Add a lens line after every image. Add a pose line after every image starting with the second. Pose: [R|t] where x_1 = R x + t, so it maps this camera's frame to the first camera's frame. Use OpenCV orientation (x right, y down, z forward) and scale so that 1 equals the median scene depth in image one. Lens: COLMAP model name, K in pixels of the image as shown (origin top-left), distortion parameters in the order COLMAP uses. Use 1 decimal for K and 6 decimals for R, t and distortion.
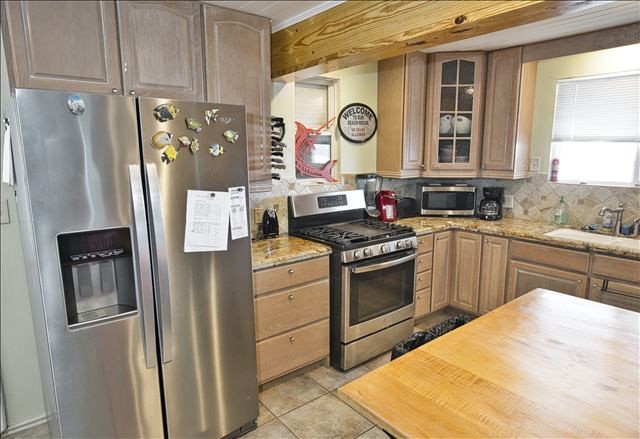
lens RADIAL K [[395.1, 0, 321.5], [0, 395.1, 221.0], [0, 0, 1]] dist [-0.009911, -0.000990]
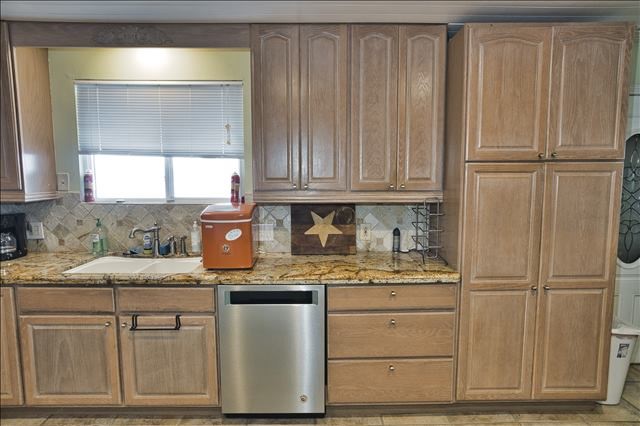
lens RADIAL K [[362.0, 0, 321.1], [0, 362.0, 211.0], [0, 0, 1]] dist [-0.002159, -0.000440]
pose [[0.627733, -0.075054, 0.774802, 0.315686], [0.131343, 0.991283, -0.010388, -0.009122], [-0.767268, 0.108286, 0.632118, 0.147435]]
